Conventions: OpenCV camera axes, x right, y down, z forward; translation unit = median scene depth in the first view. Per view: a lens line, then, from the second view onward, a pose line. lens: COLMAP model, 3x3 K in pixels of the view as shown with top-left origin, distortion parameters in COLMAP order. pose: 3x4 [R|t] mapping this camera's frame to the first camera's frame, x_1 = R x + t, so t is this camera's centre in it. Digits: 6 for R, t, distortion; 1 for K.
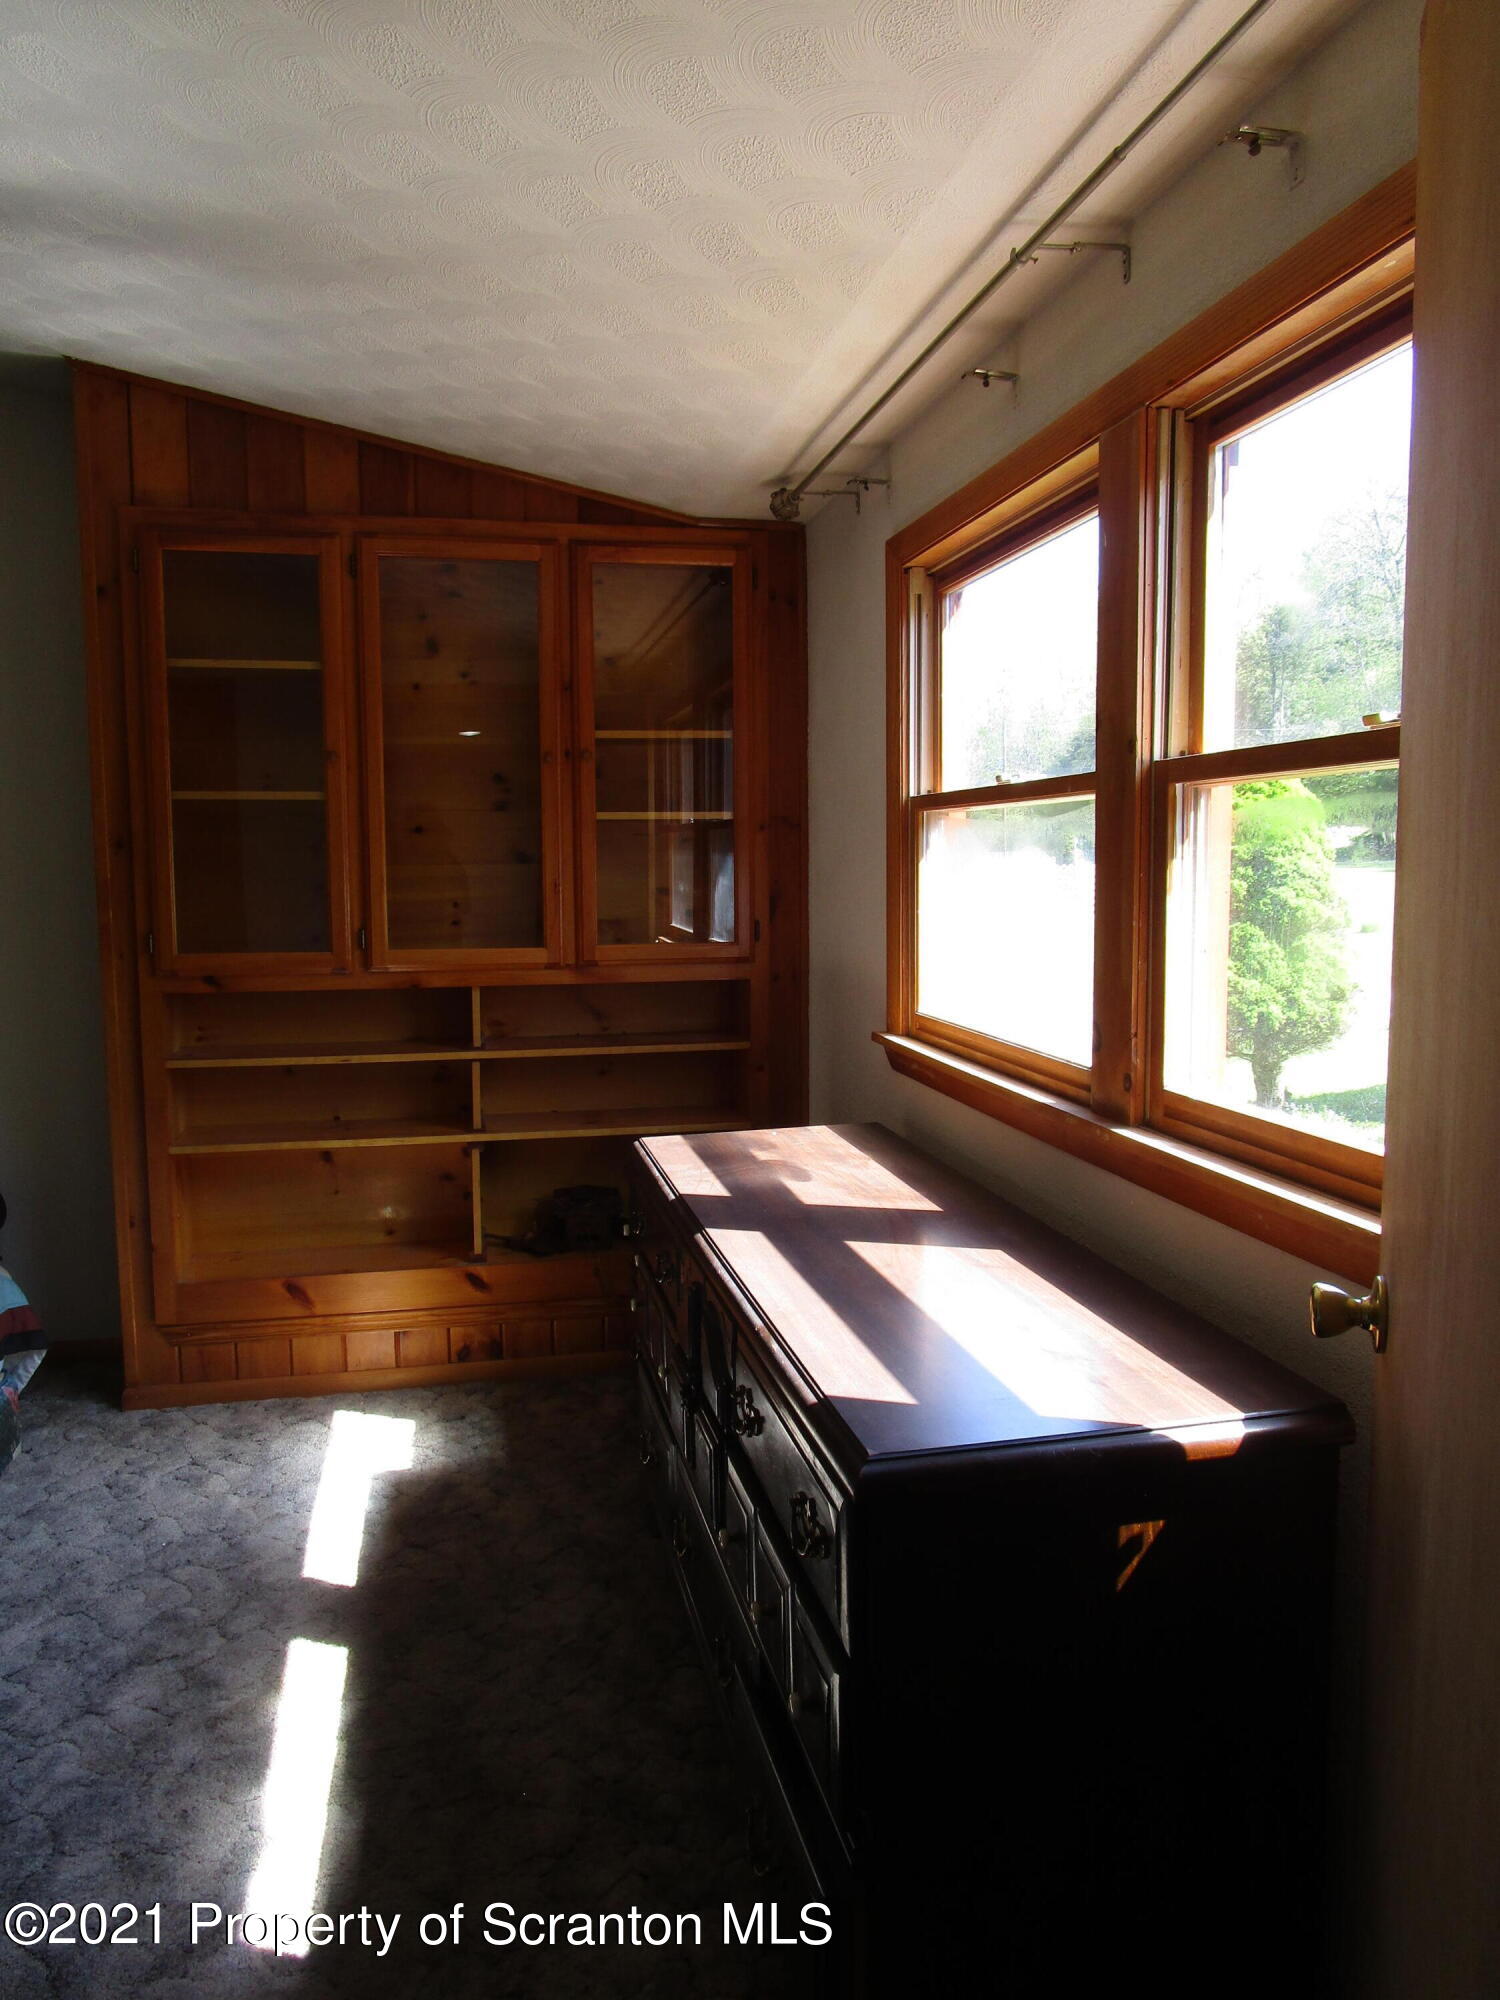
lens RADIAL K [[1416.5, 0, 741.8], [0, 1416.5, 1002.1], [0, 0, 1]] dist [-0.017564, -0.009972]
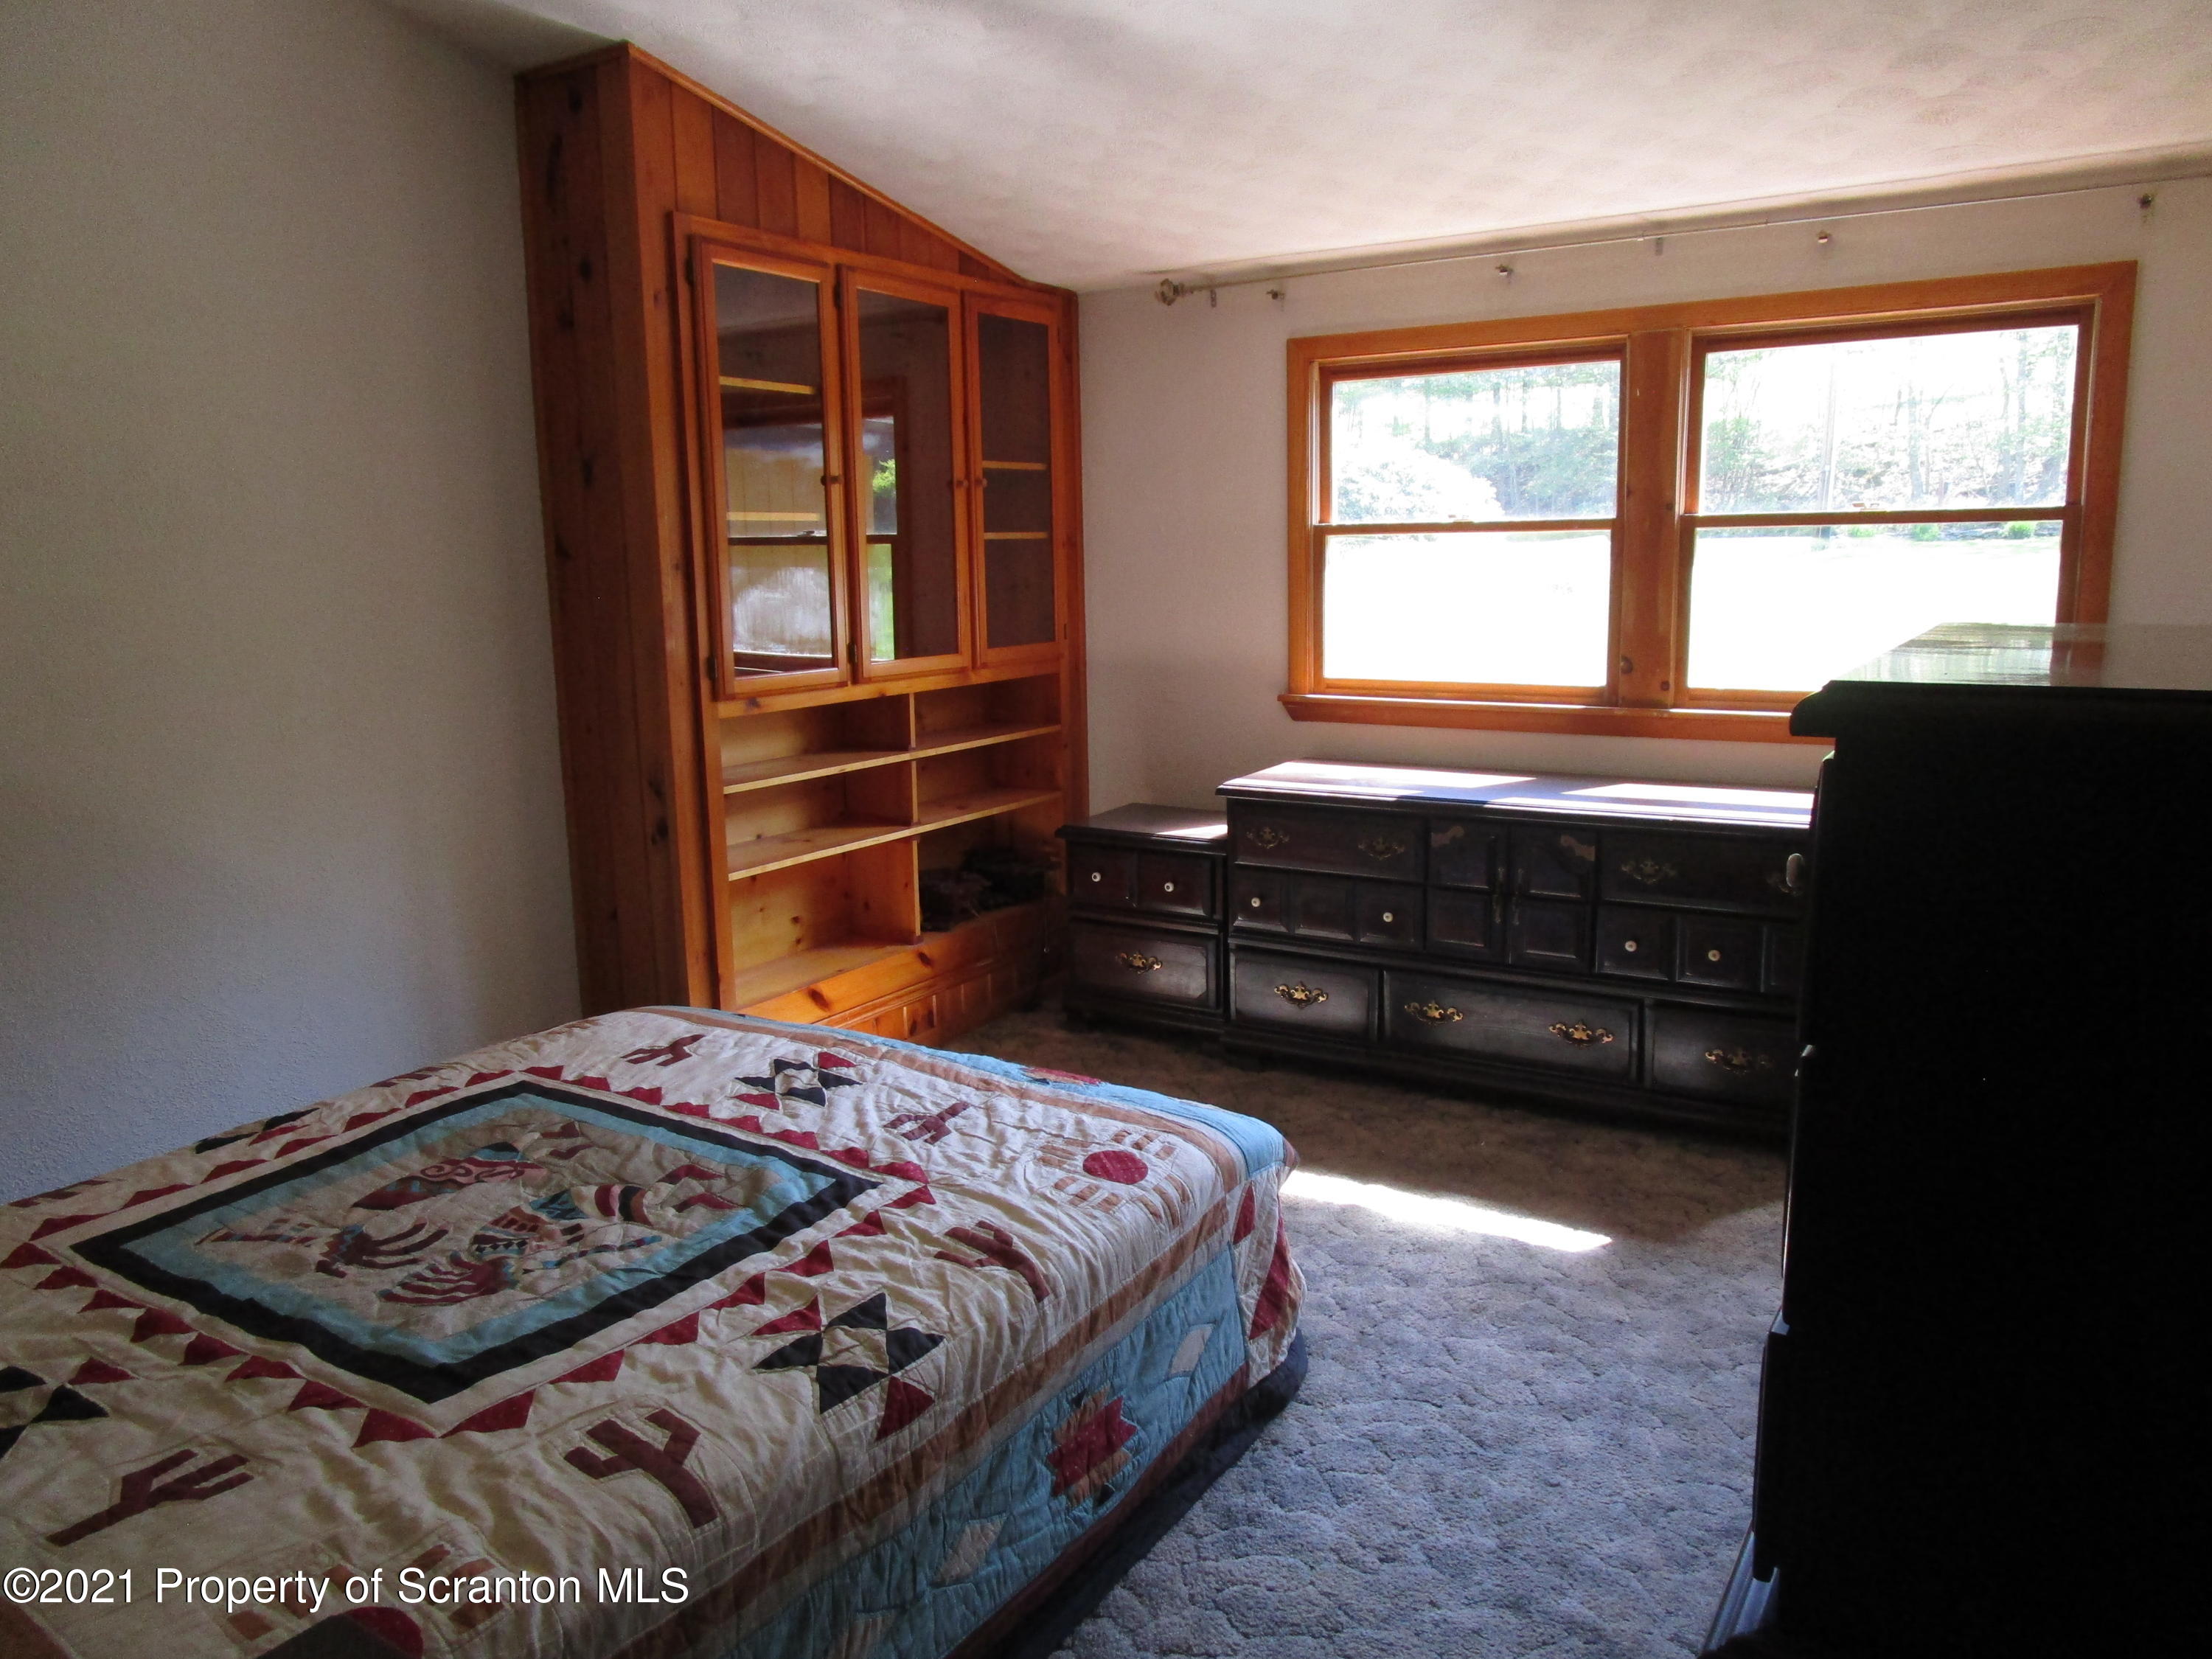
lens RADIAL K [[1566.7, 0, 1101.3], [0, 1566.7, 830.1], [0, 0, 1]] dist [-0.017564, -0.009972]
pose [[0.695557, -0.133333, 0.705991, -1.011224], [0.086303, 0.991020, 0.102135, -0.017954], [-0.713269, -0.010112, 0.700818, 0.041876]]
